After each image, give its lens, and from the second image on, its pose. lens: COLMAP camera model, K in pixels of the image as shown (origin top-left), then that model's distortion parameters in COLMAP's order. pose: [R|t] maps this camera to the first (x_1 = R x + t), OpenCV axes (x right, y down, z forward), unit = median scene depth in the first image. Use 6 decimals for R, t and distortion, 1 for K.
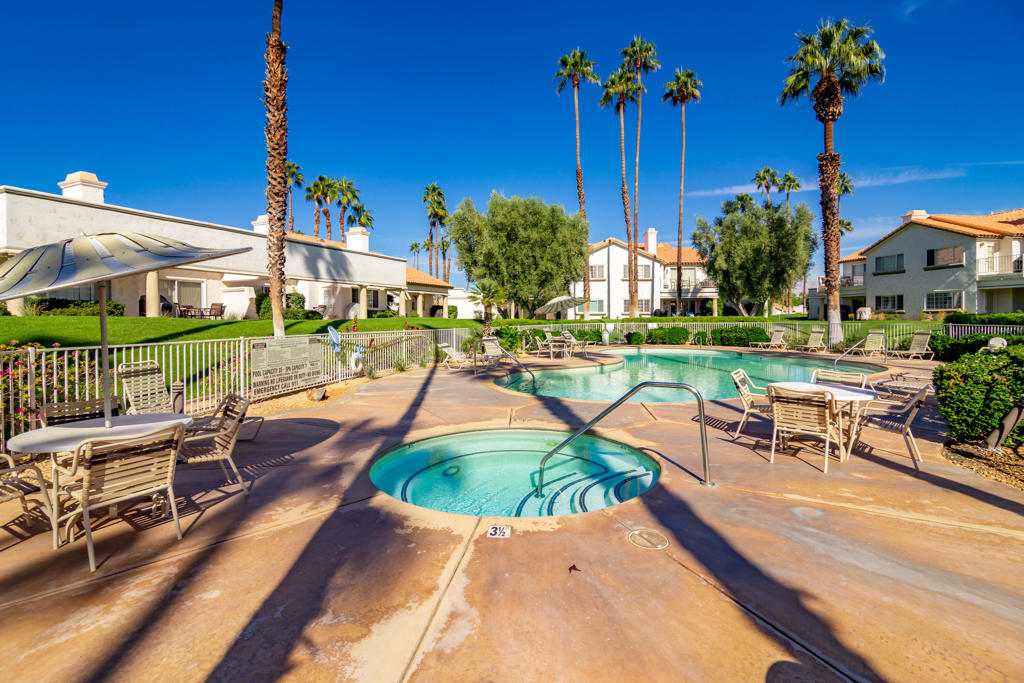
lens RADIAL K [[480.9, 0, 511.0], [0, 480.9, 344.9], [0, 0, 1]] dist [-0.007291, -0.002022]
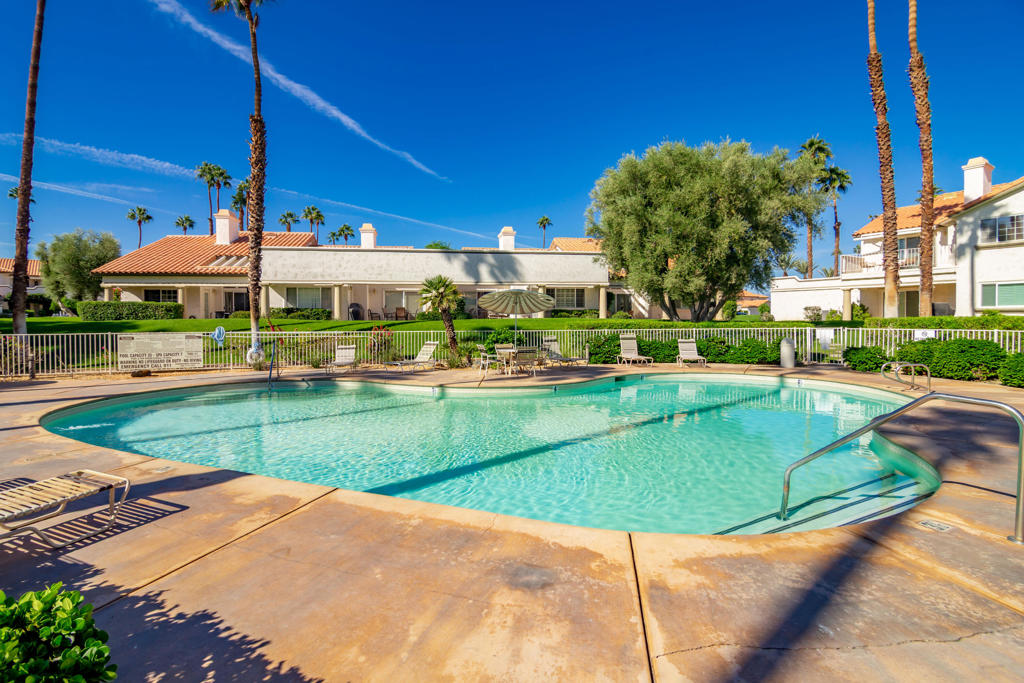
lens RADIAL K [[480.9, 0, 507.3], [0, 480.9, 343.4], [0, 0, 1]] dist [-0.007291, -0.002022]
pose [[0.532433, 0.041571, -0.845451, 0.531850], [-0.037954, 0.998961, 0.025217, -0.024804], [0.845621, 0.018662, 0.533458, 0.437364]]
